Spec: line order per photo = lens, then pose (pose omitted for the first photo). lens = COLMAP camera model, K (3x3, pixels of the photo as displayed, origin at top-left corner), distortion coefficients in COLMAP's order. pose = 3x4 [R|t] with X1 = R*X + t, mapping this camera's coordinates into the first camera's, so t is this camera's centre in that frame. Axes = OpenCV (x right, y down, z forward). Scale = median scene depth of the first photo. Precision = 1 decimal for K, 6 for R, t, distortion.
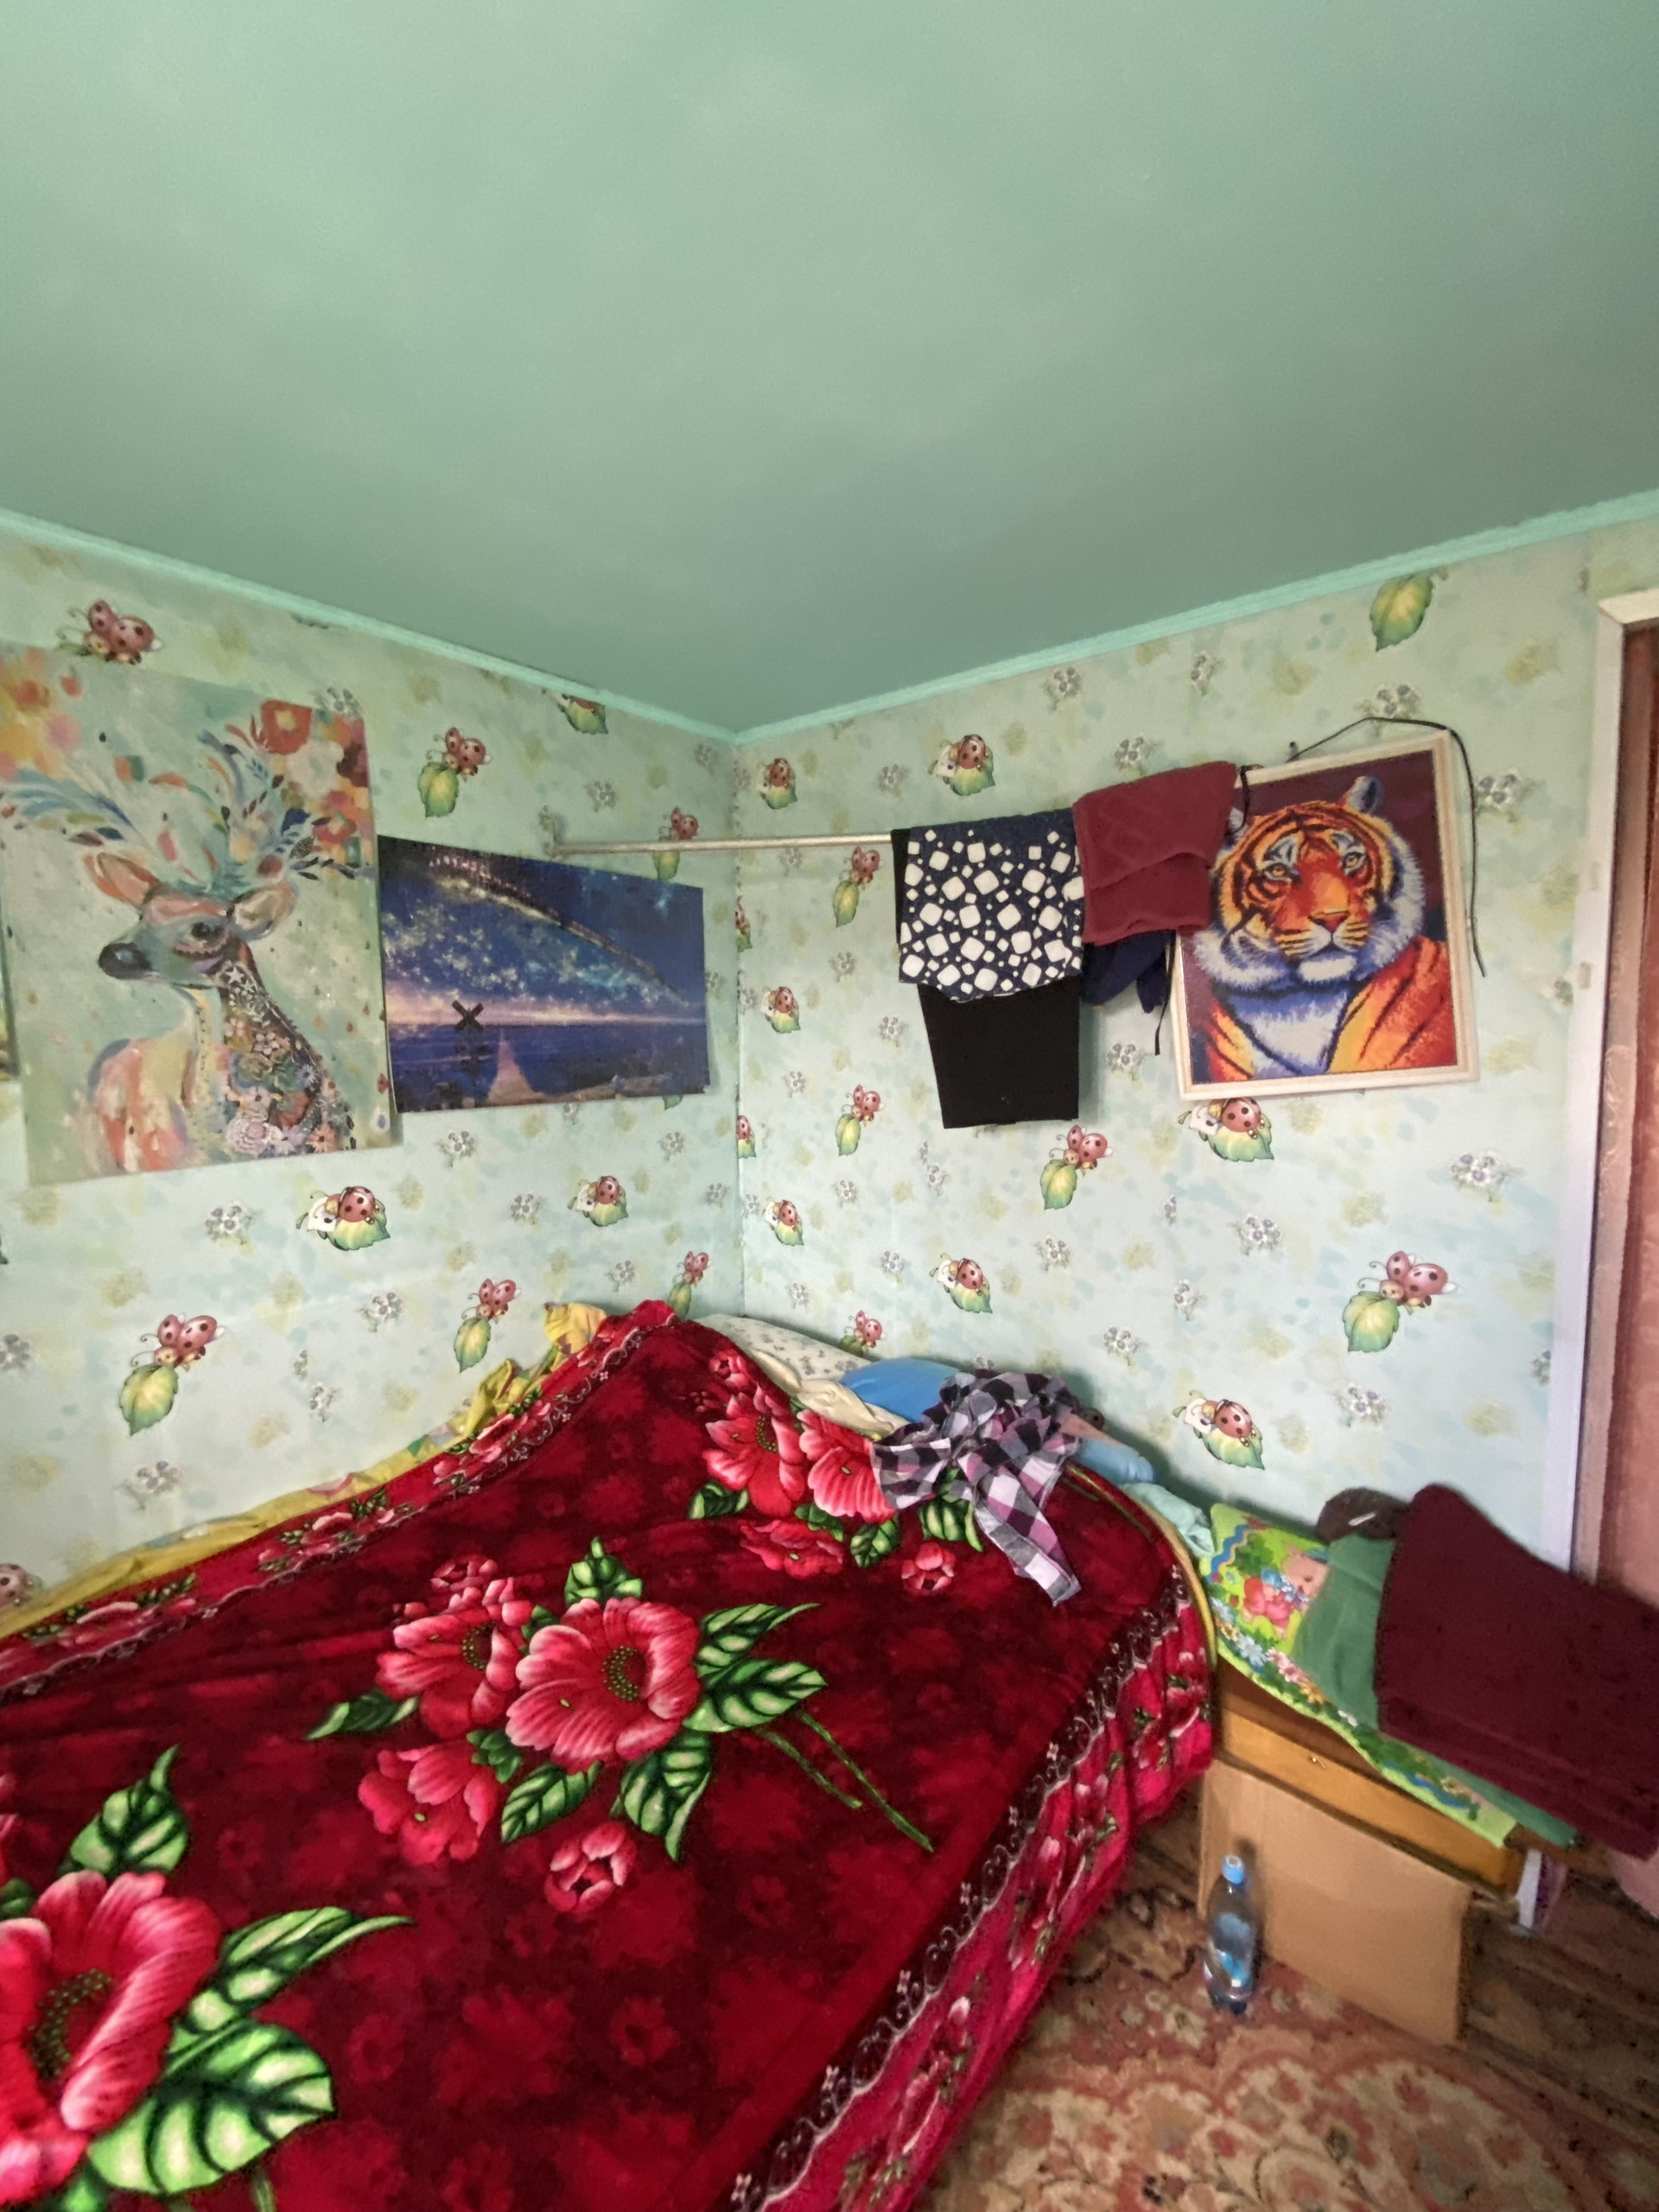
lens RADIAL K [[916.0, 0, 832.3], [0, 916.0, 1095.1], [0, 0, 1]] dist [0.017547, -0.015833]
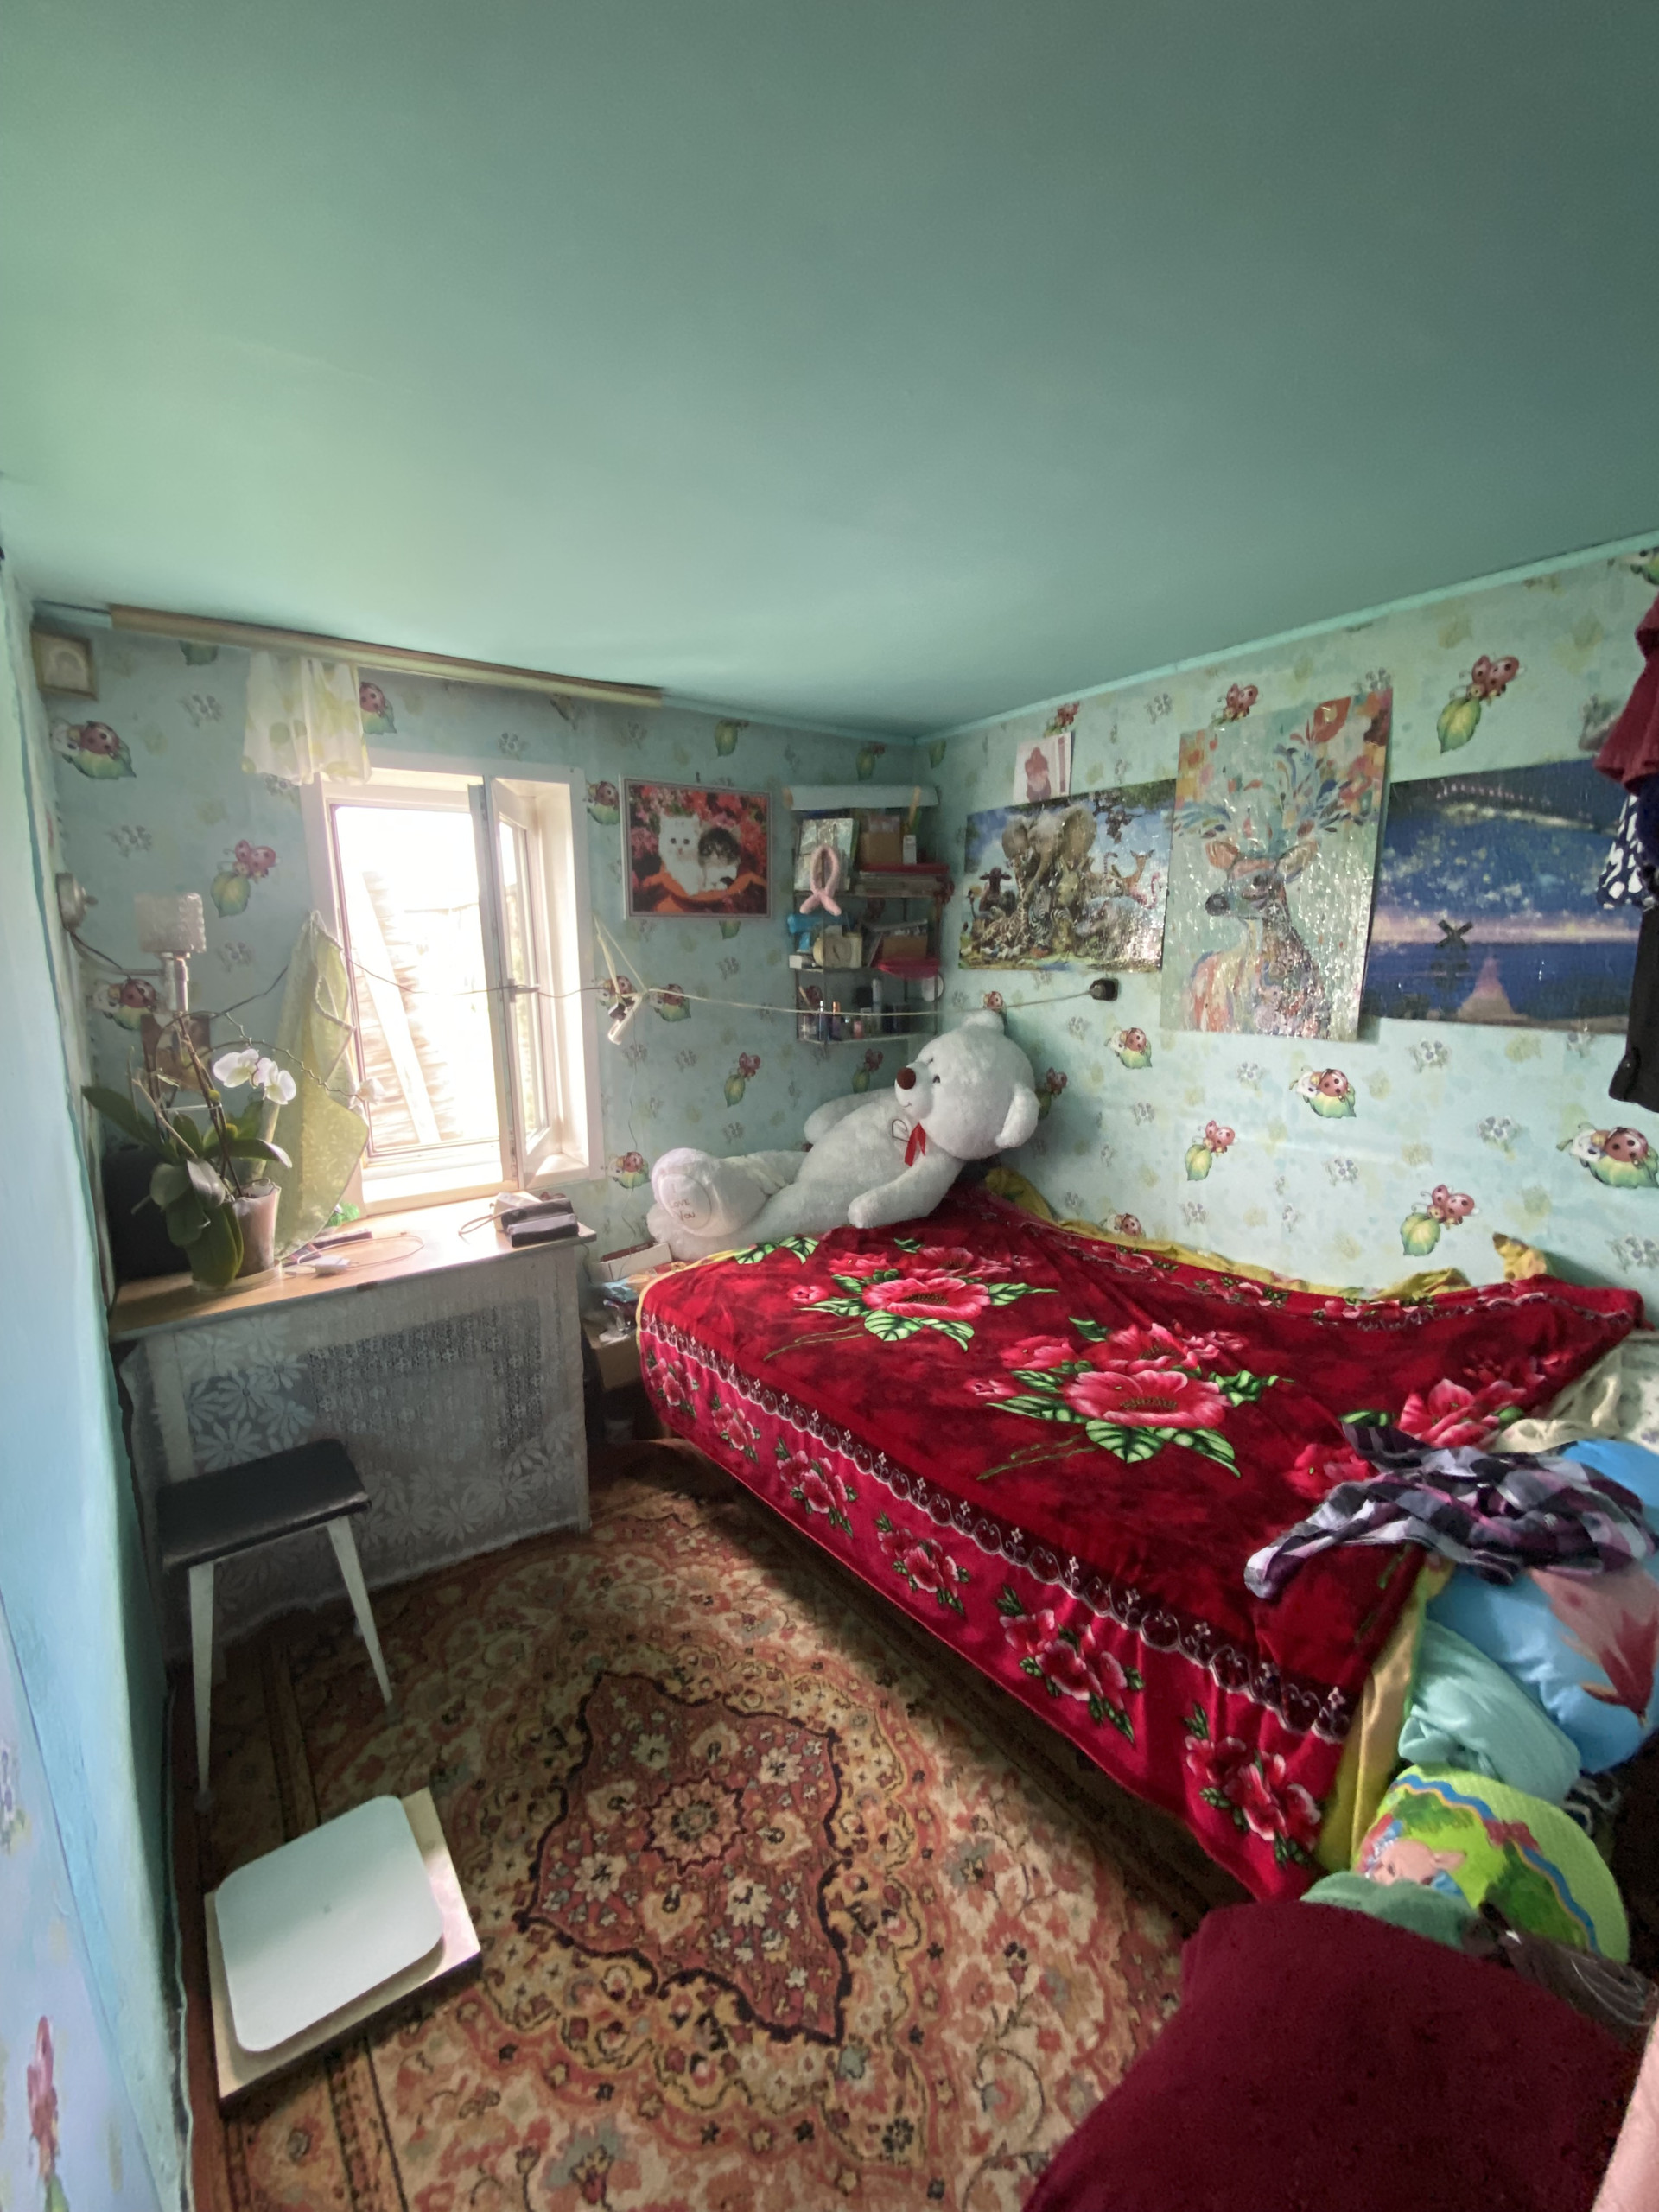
lens RADIAL K [[896.8, 0, 817.3], [0, 896.8, 1096.2], [0, 0, 1]] dist [0.043755, -0.024481]
pose [[-0.217775, 0.164914, -0.961965, 0.976598], [-0.078487, 0.979470, 0.185683, -0.048901], [0.972838, 0.115939, -0.200361, 0.617106]]
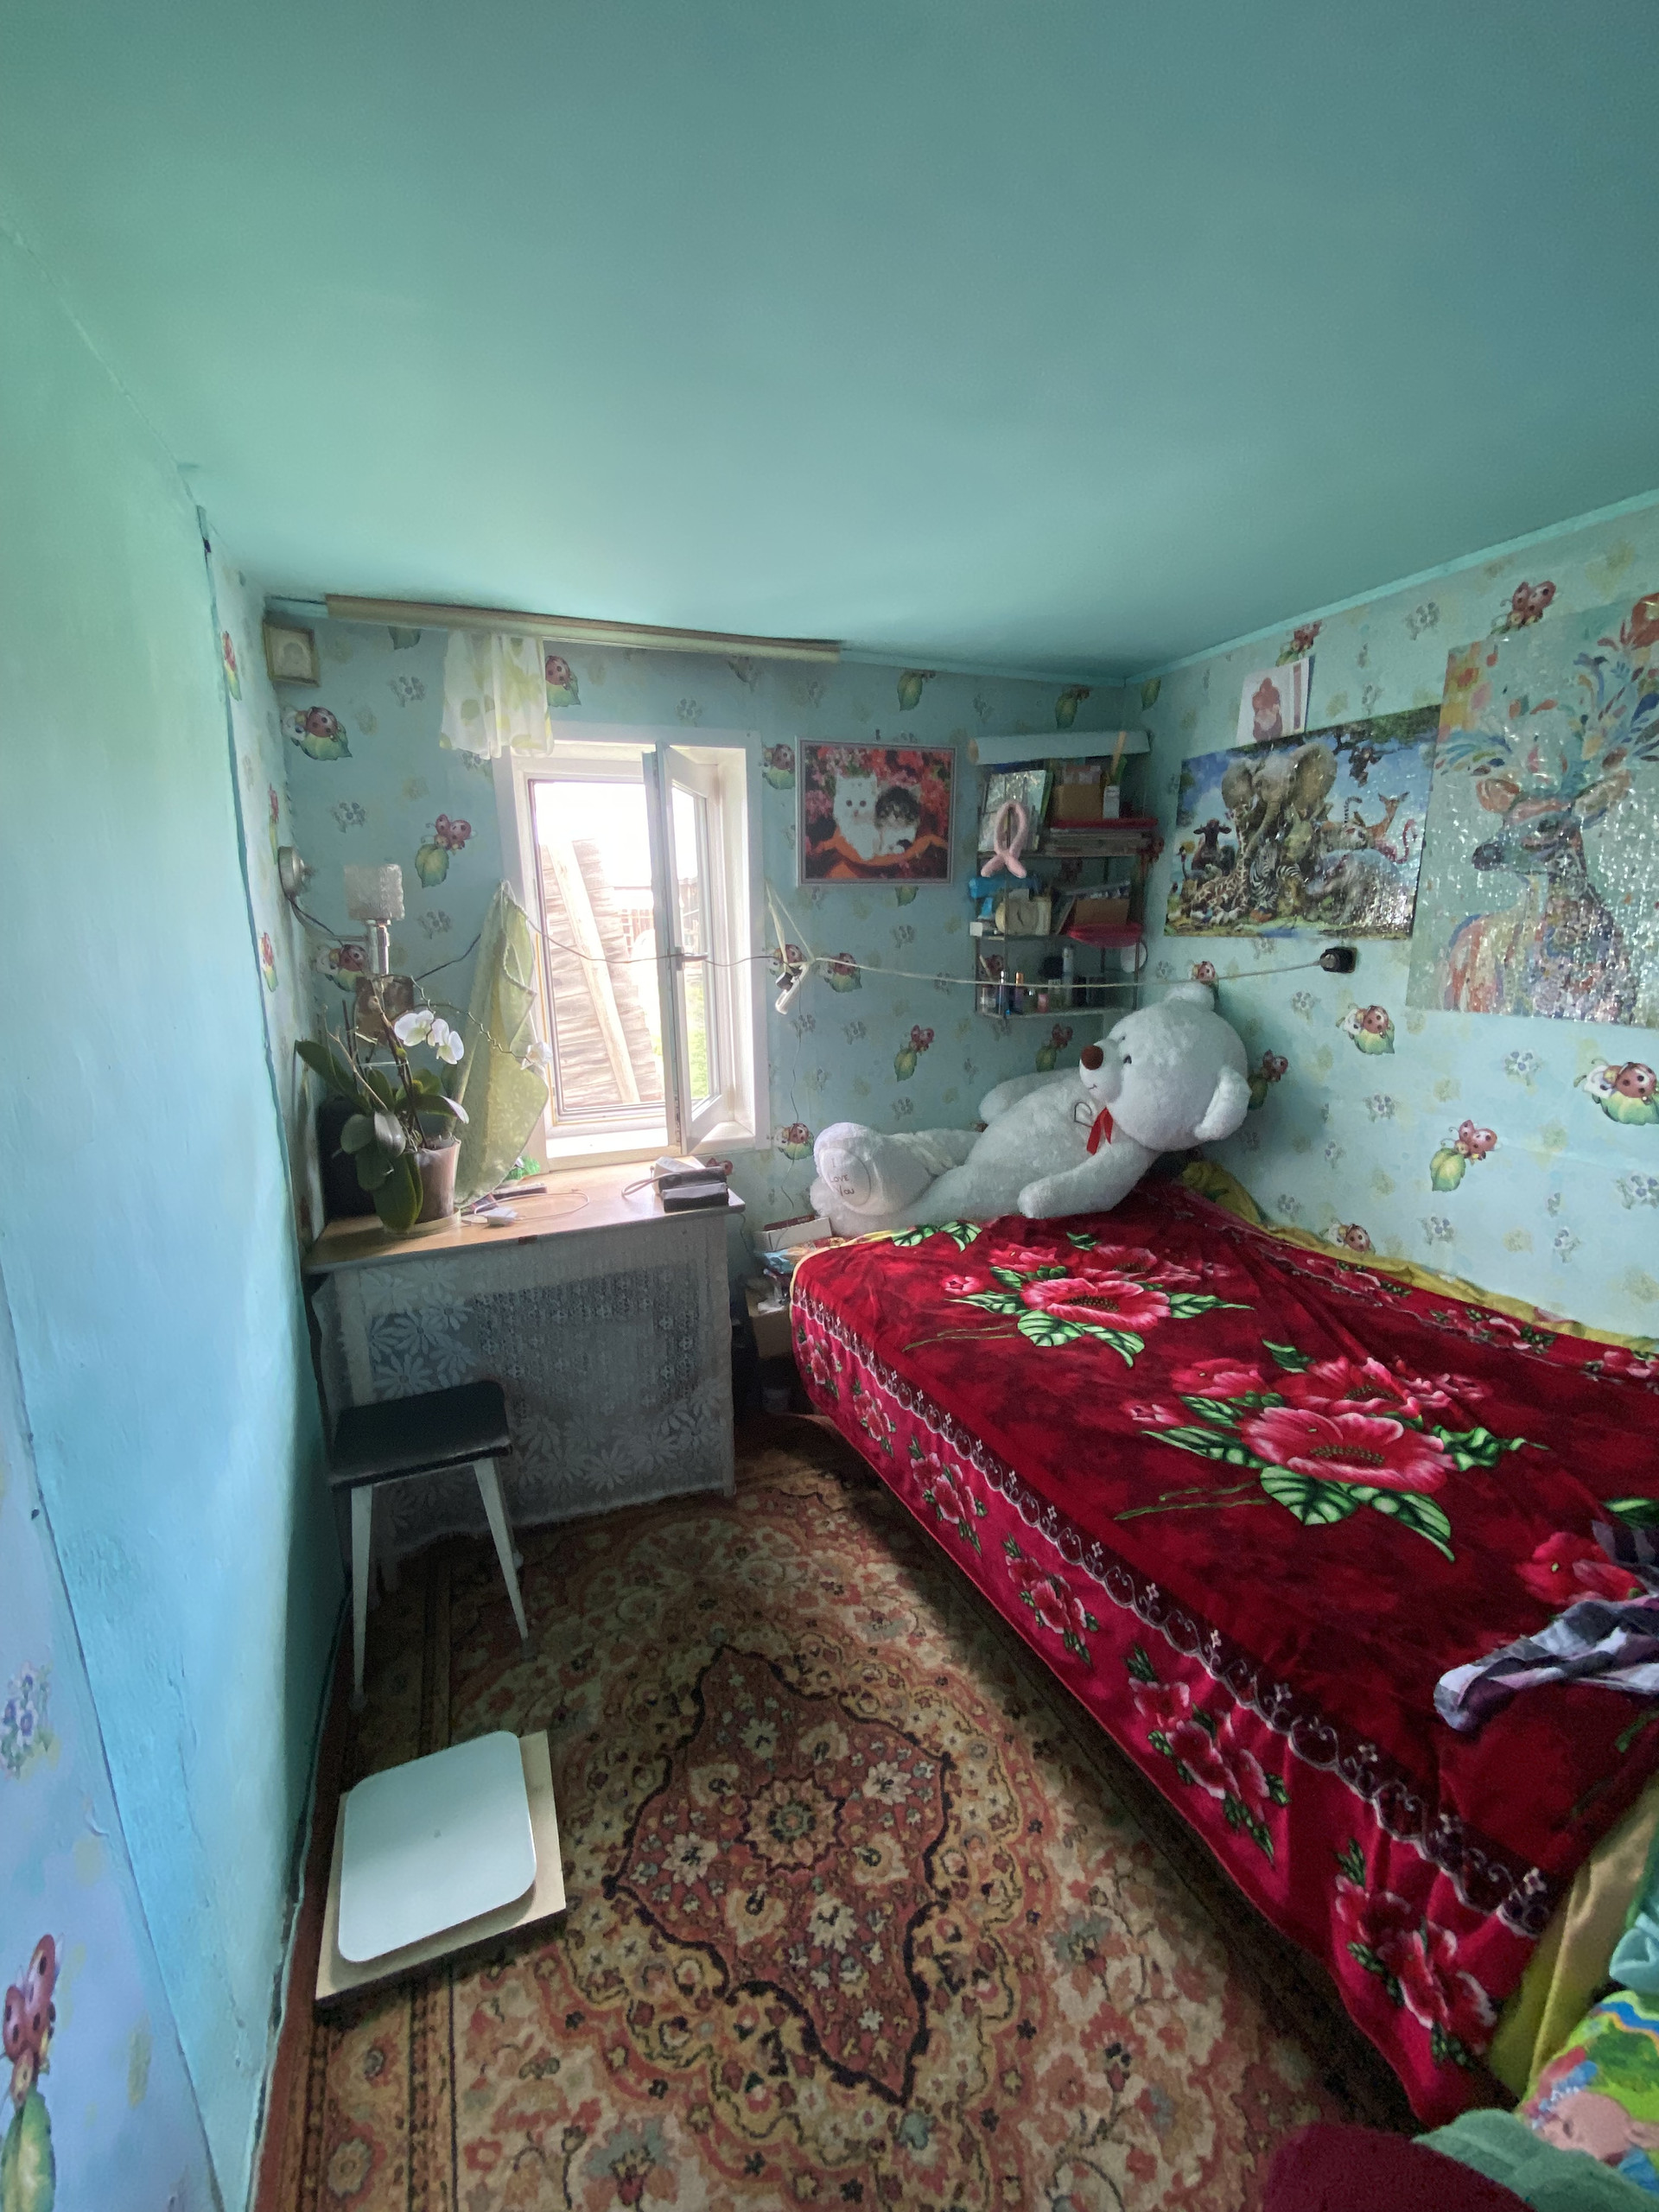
lens RADIAL K [[896.9, 0, 828.7], [0, 896.9, 1094.1], [0, 0, 1]] dist [0.034866, -0.022262]
pose [[-0.436535, 0.178889, -0.881723, 0.867031], [-0.068050, 0.970660, 0.230624, -0.044098], [0.897110, 0.160677, -0.411554, 0.683880]]
